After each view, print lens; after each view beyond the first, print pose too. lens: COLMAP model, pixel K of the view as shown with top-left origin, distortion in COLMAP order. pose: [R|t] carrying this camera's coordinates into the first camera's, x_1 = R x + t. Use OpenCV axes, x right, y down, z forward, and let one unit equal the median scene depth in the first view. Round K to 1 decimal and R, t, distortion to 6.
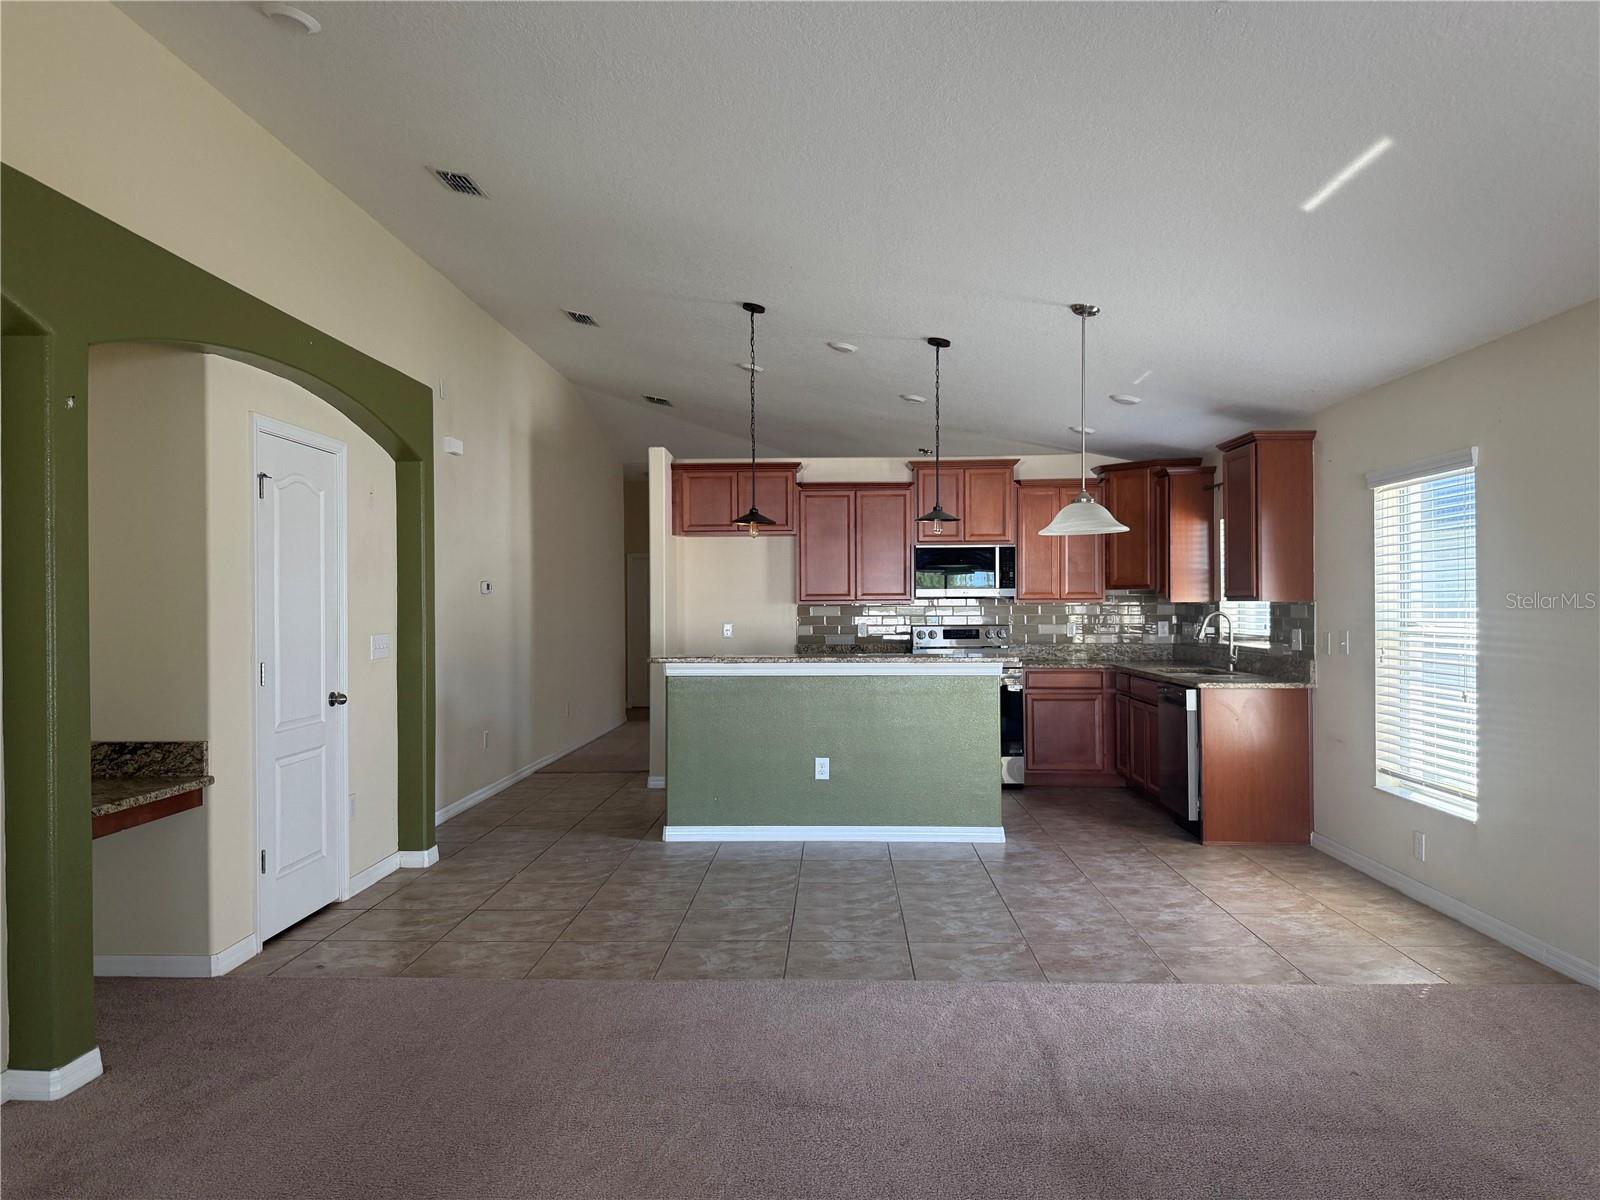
lens RADIAL K [[1131.6, 0, 806.5], [0, 1131.6, 600.2], [0, 0, 1]] dist [0.045514, -0.061902]
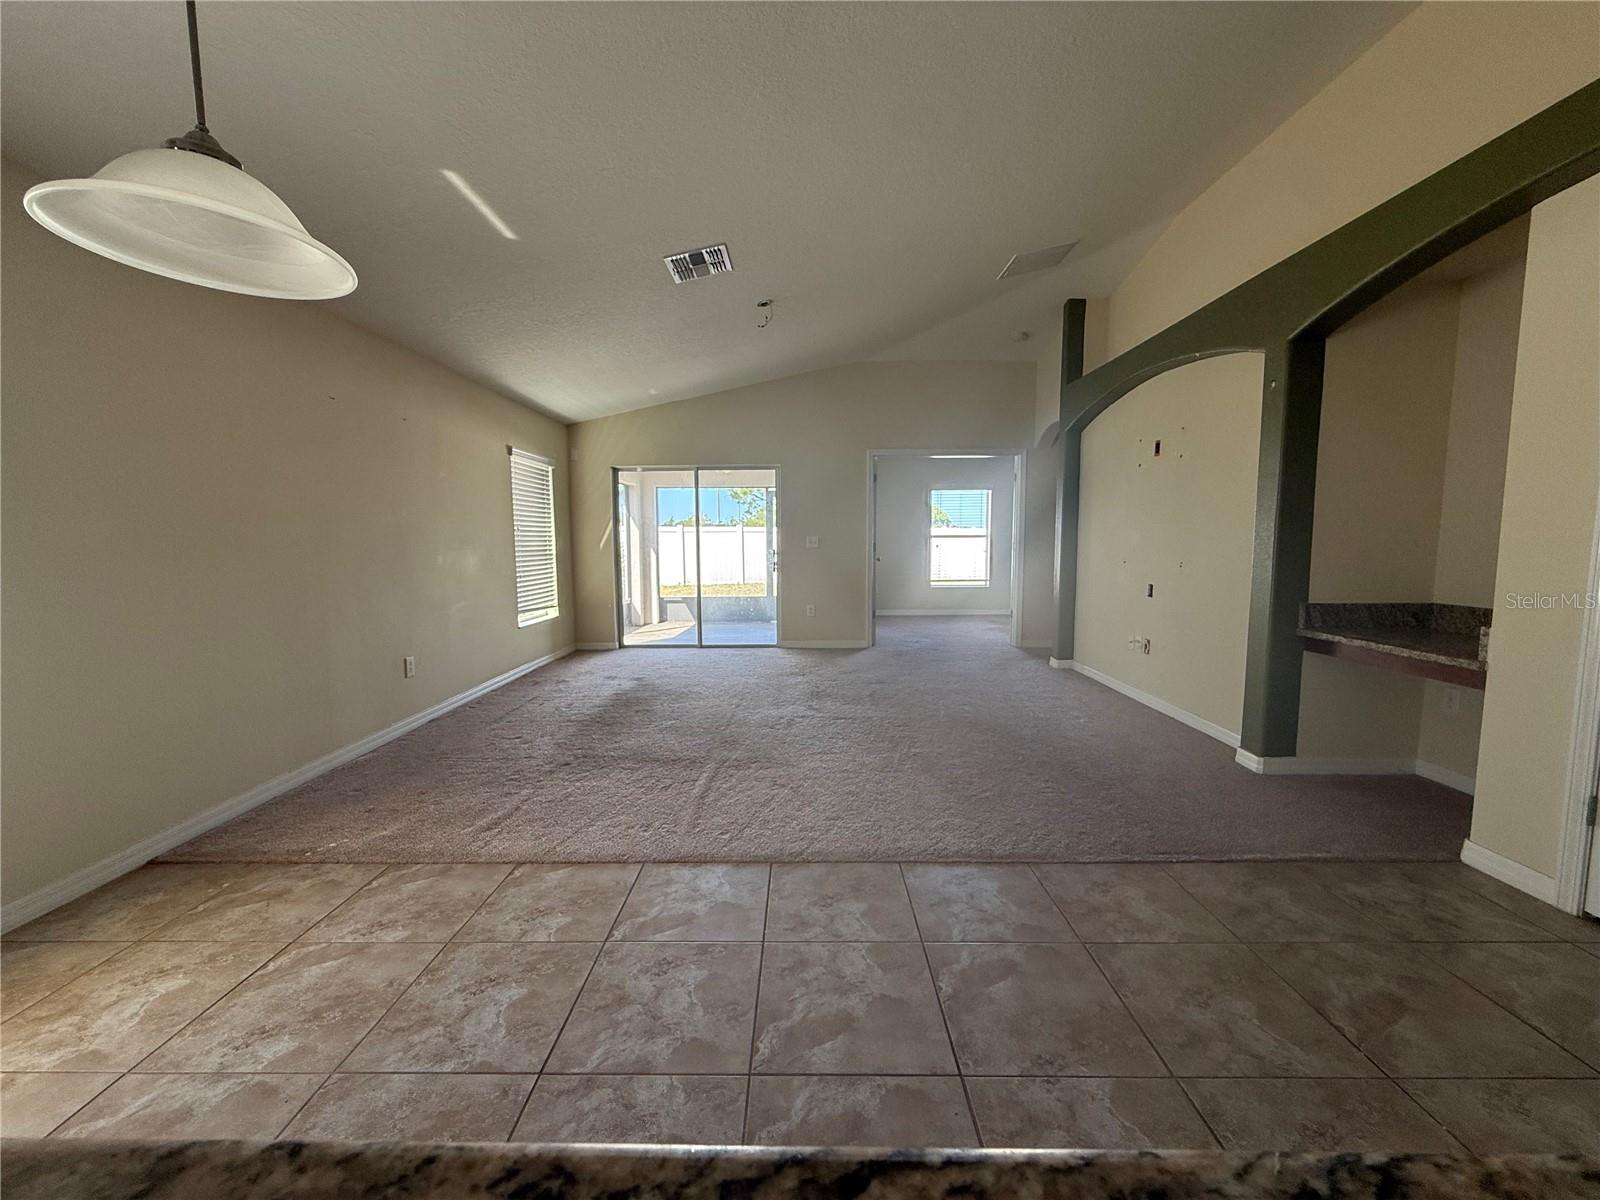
lens RADIAL K [[641.3, 0, 794.5], [0, 641.3, 605.4], [0, 0, 1]] dist [0.000551, 0.001029]
pose [[-0.999794, 0.012784, -0.015741, 0.059930], [0.011148, 0.994924, 0.100009, 0.032200], [0.016939, 0.099813, -0.994862, 1.152054]]
